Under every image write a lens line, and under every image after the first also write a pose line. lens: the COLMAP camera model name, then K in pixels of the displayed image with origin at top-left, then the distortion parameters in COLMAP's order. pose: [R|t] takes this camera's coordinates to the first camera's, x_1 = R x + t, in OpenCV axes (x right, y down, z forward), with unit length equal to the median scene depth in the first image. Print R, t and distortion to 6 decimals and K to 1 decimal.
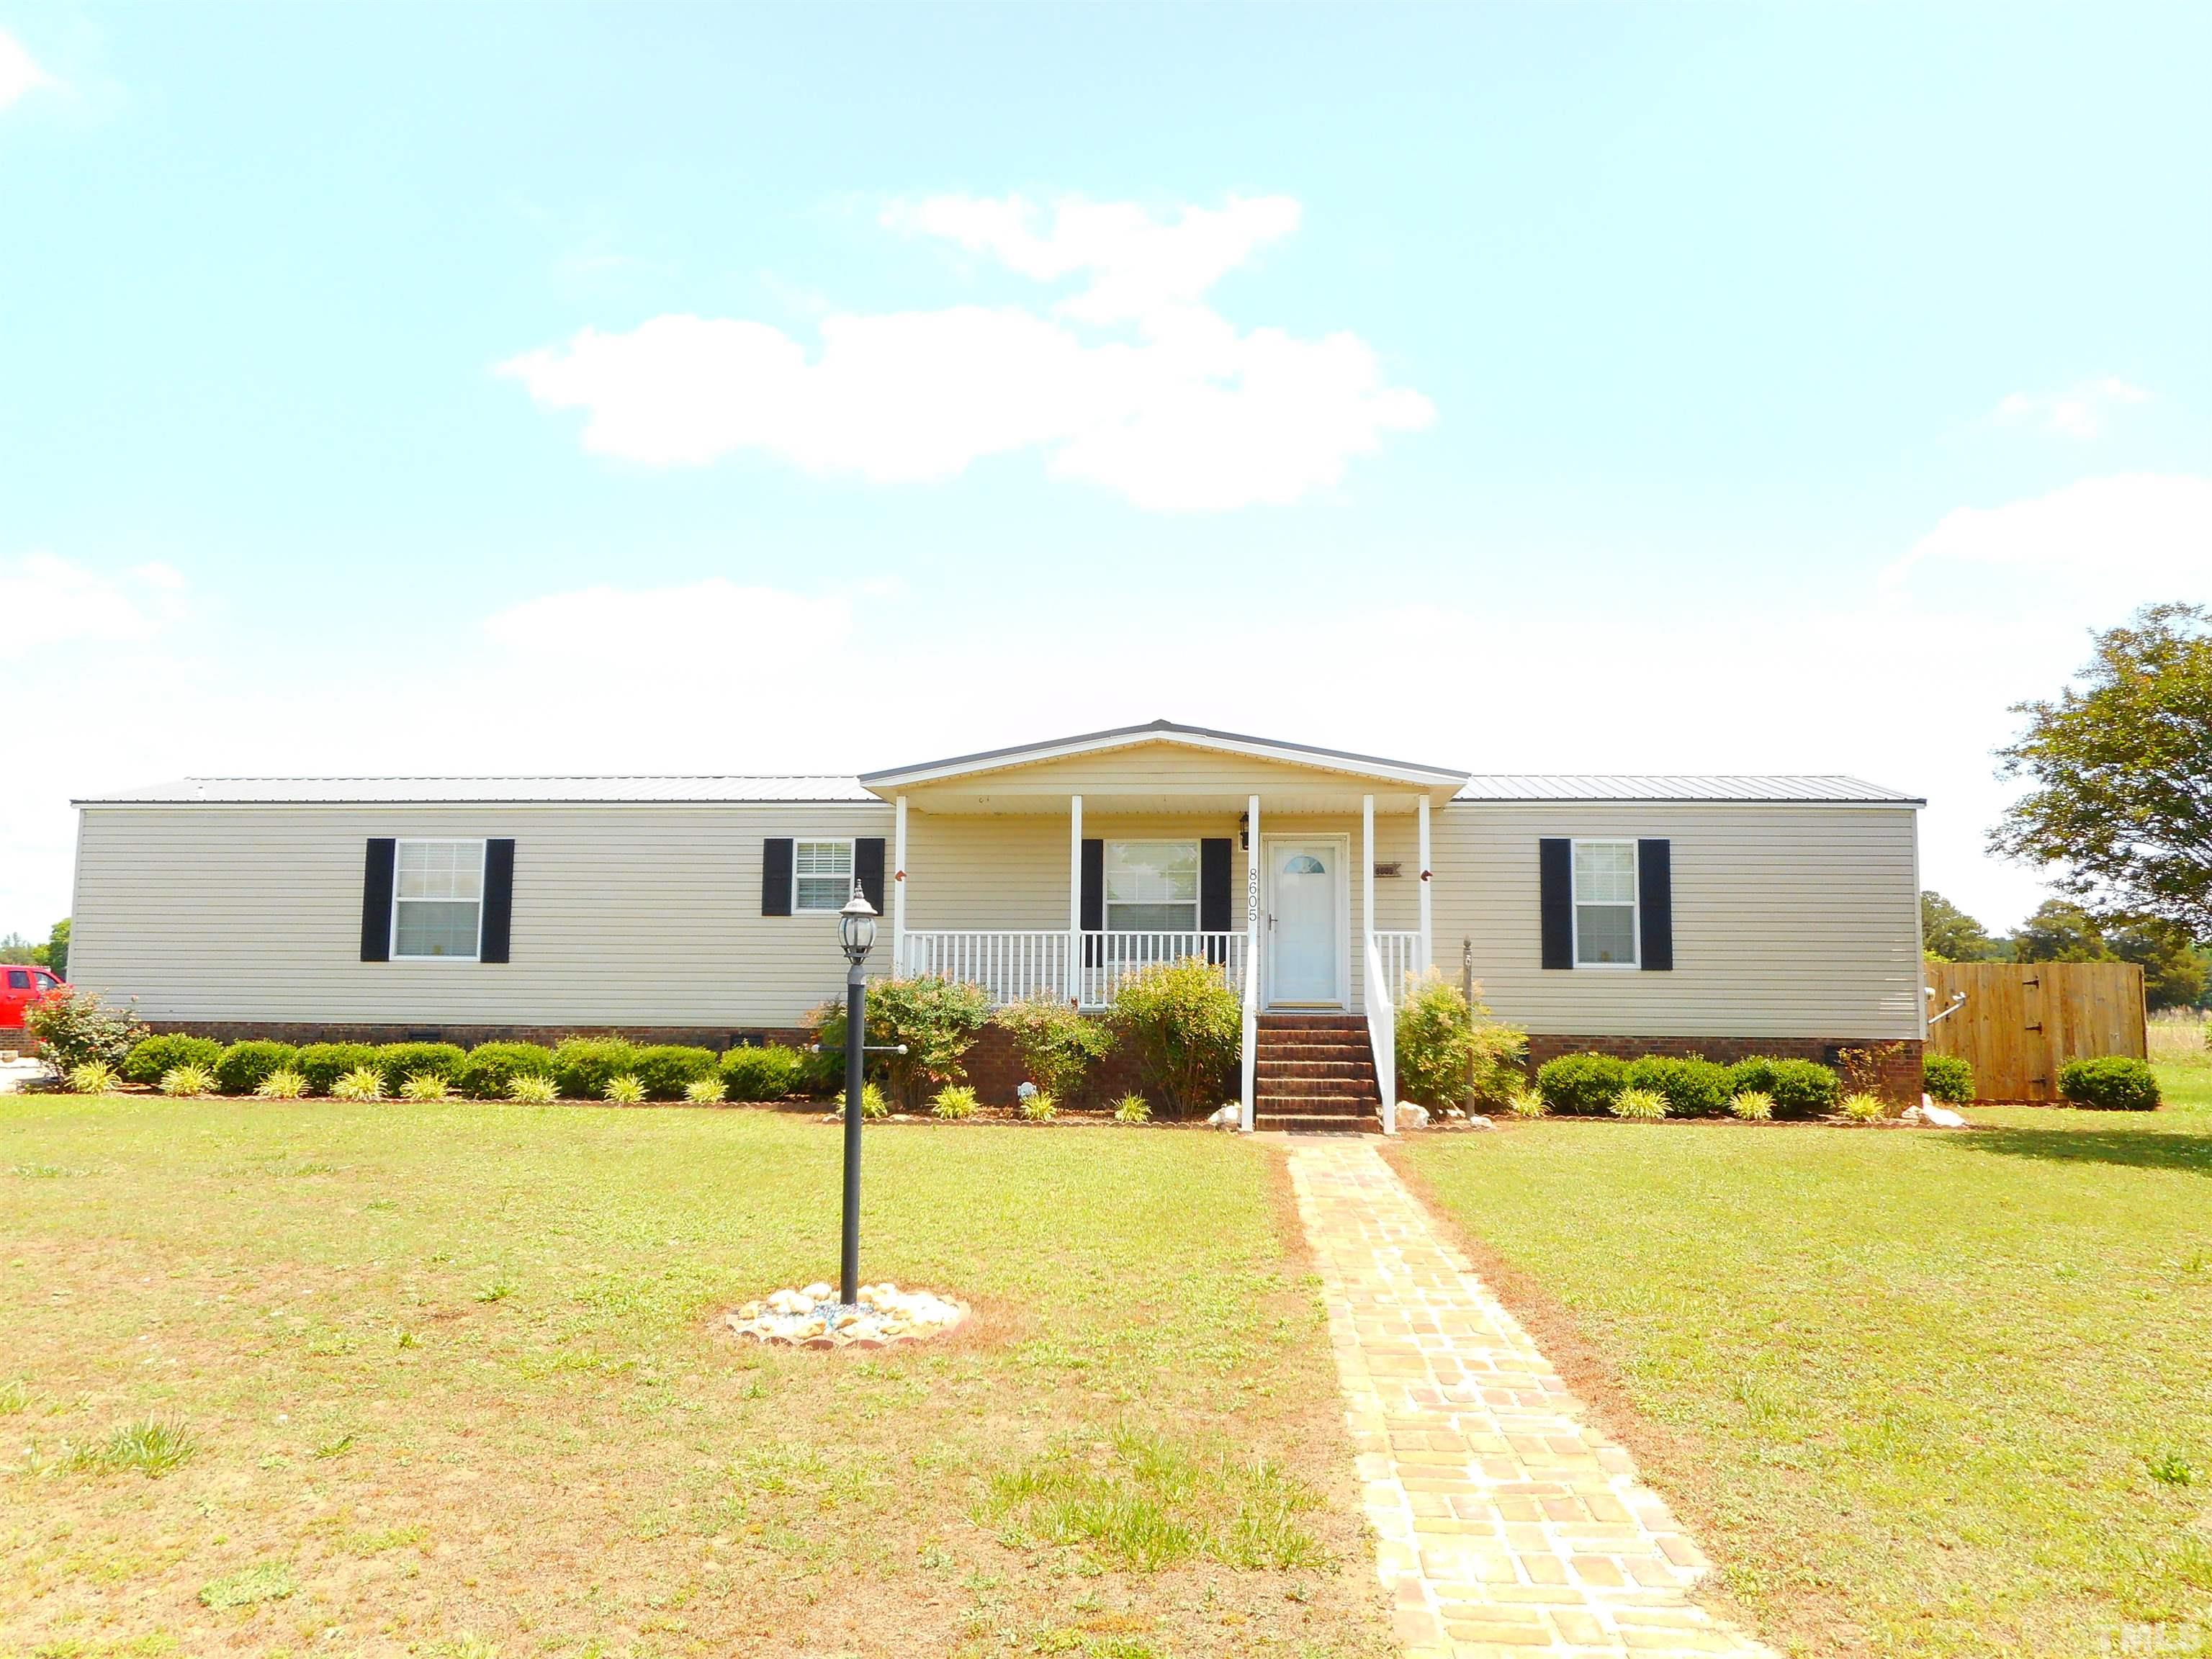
lens RADIAL K [[1682.6, 0, 1112.8], [0, 1682.6, 817.8], [0, 0, 1]] dist [0.008210, 0.000685]
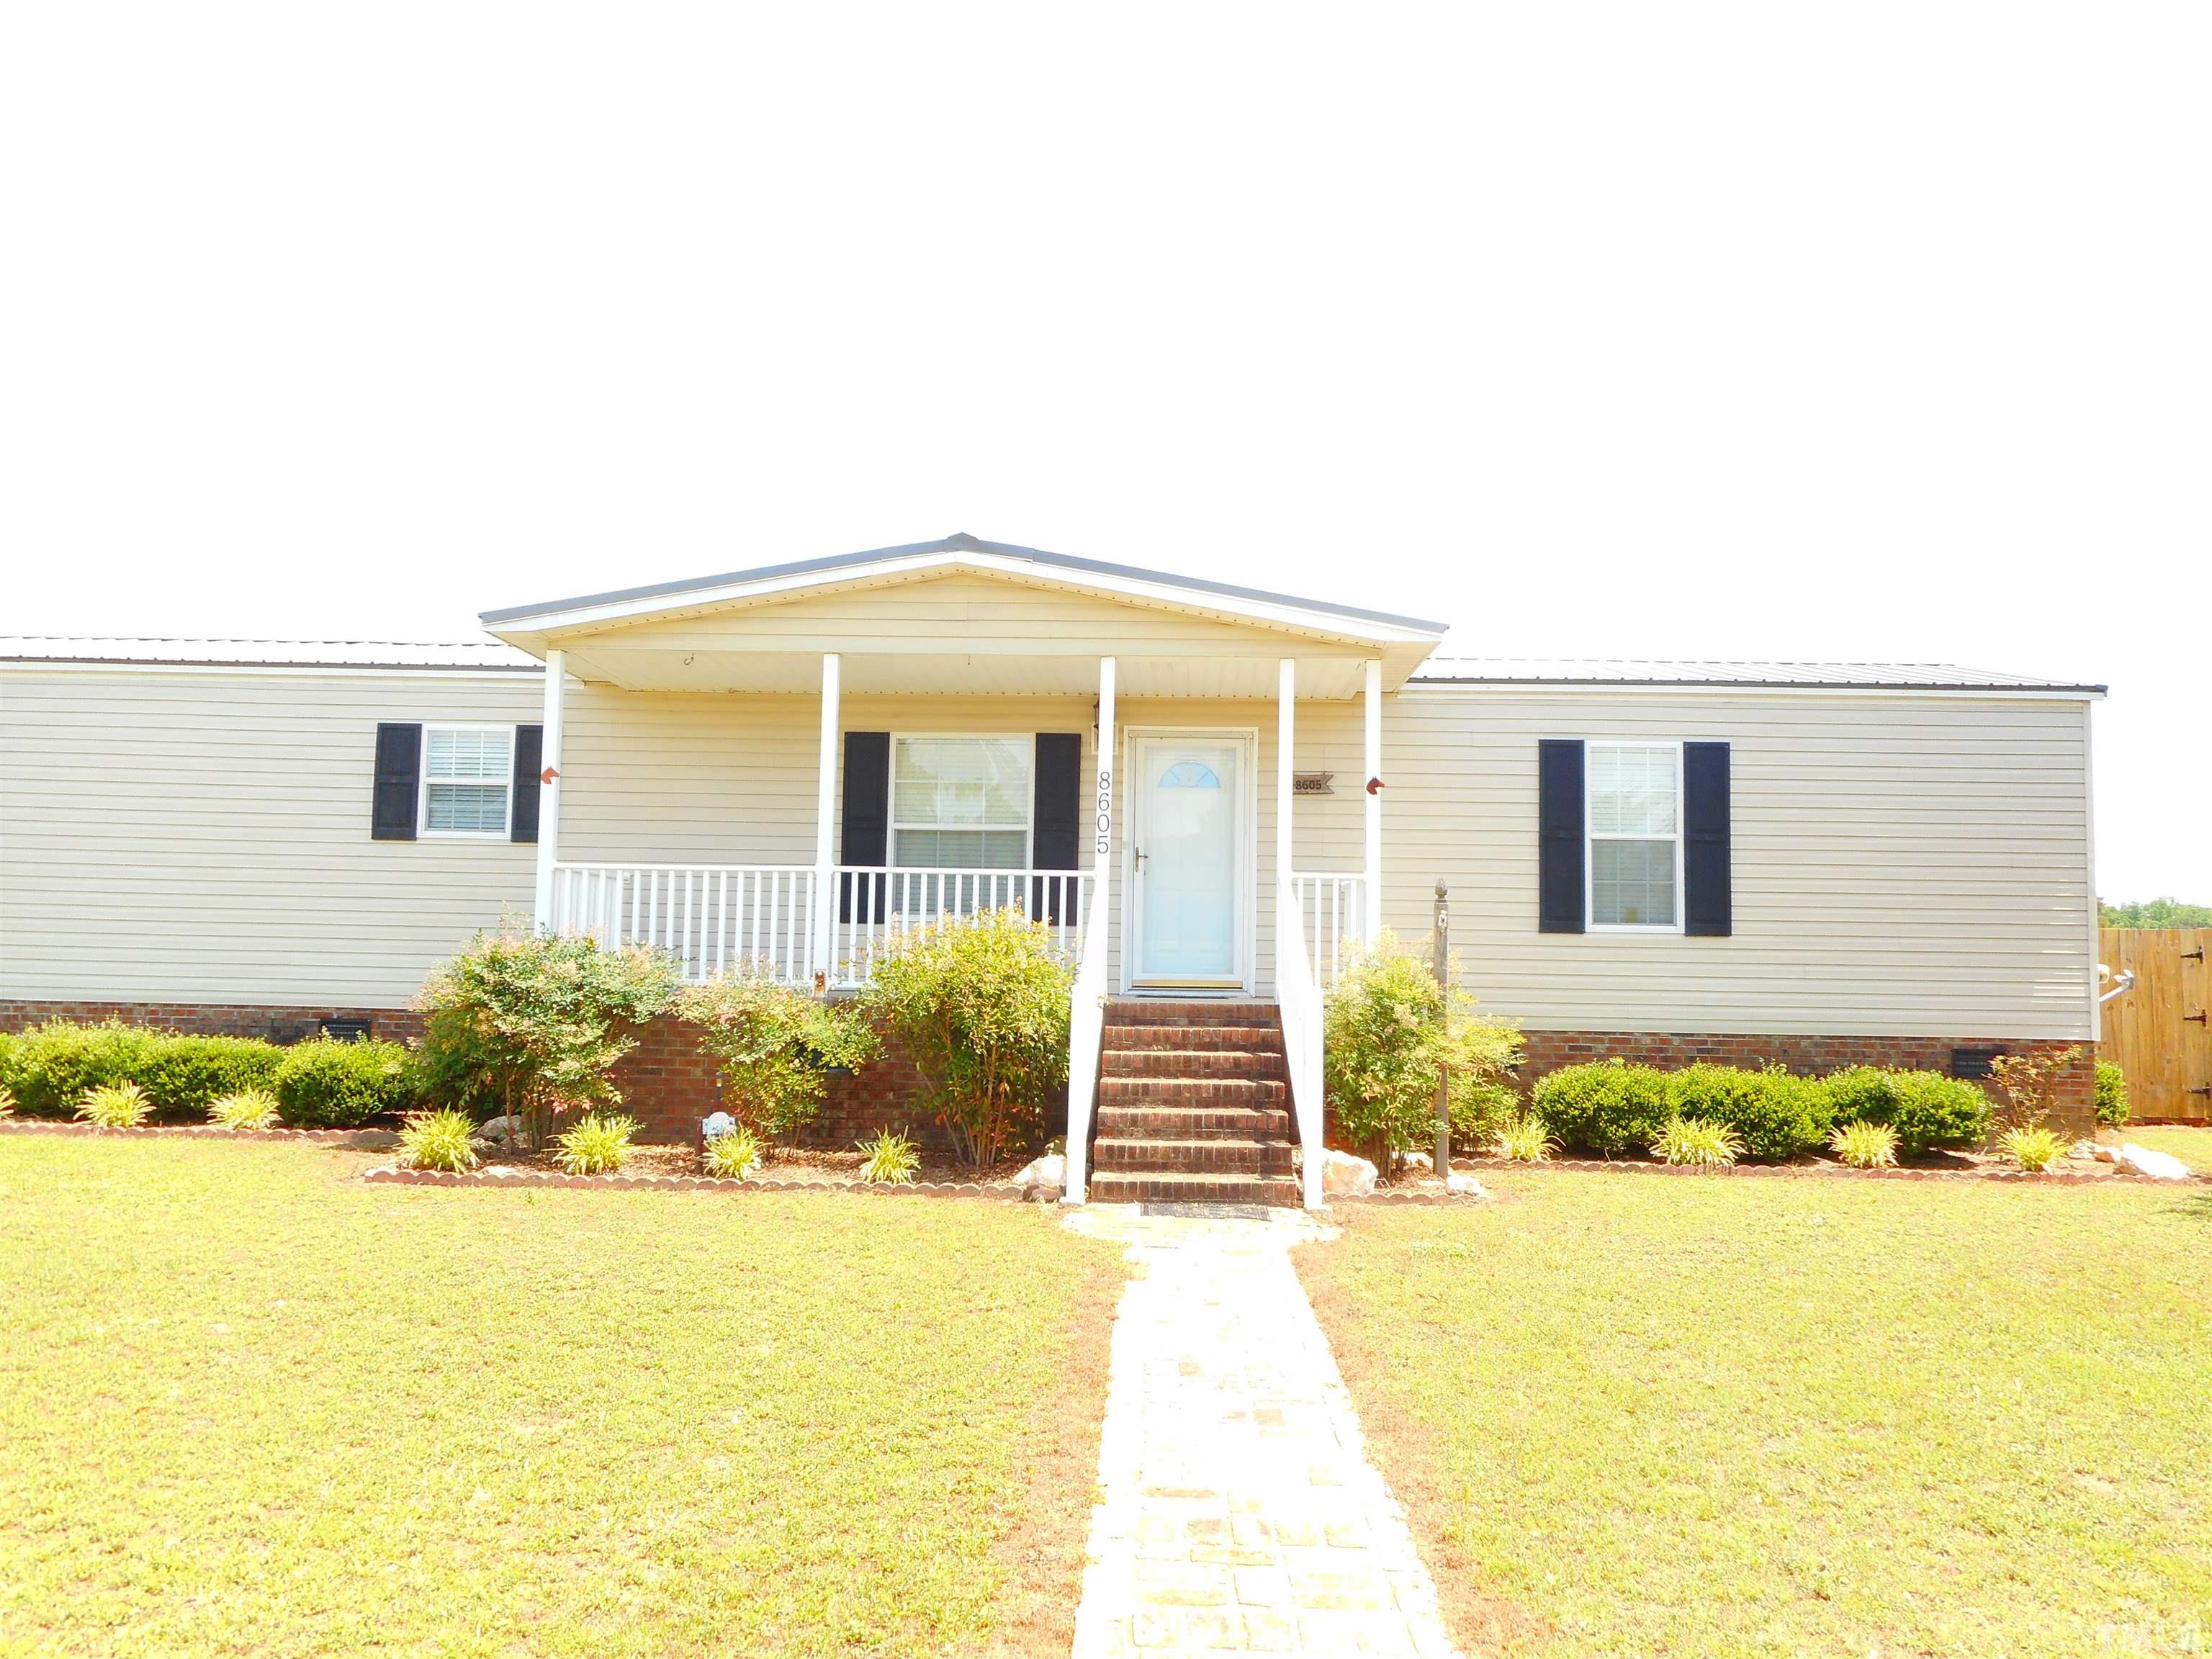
lens RADIAL K [[1682.6, 0, 1112.8], [0, 1682.6, 817.8], [0, 0, 1]] dist [0.008210, 0.000685]
pose [[0.998653, 0.013203, 0.050181, 0.054932], [-0.014673, 0.999471, 0.029026, 0.029693], [-0.049771, -0.029723, 0.998318, 0.366515]]
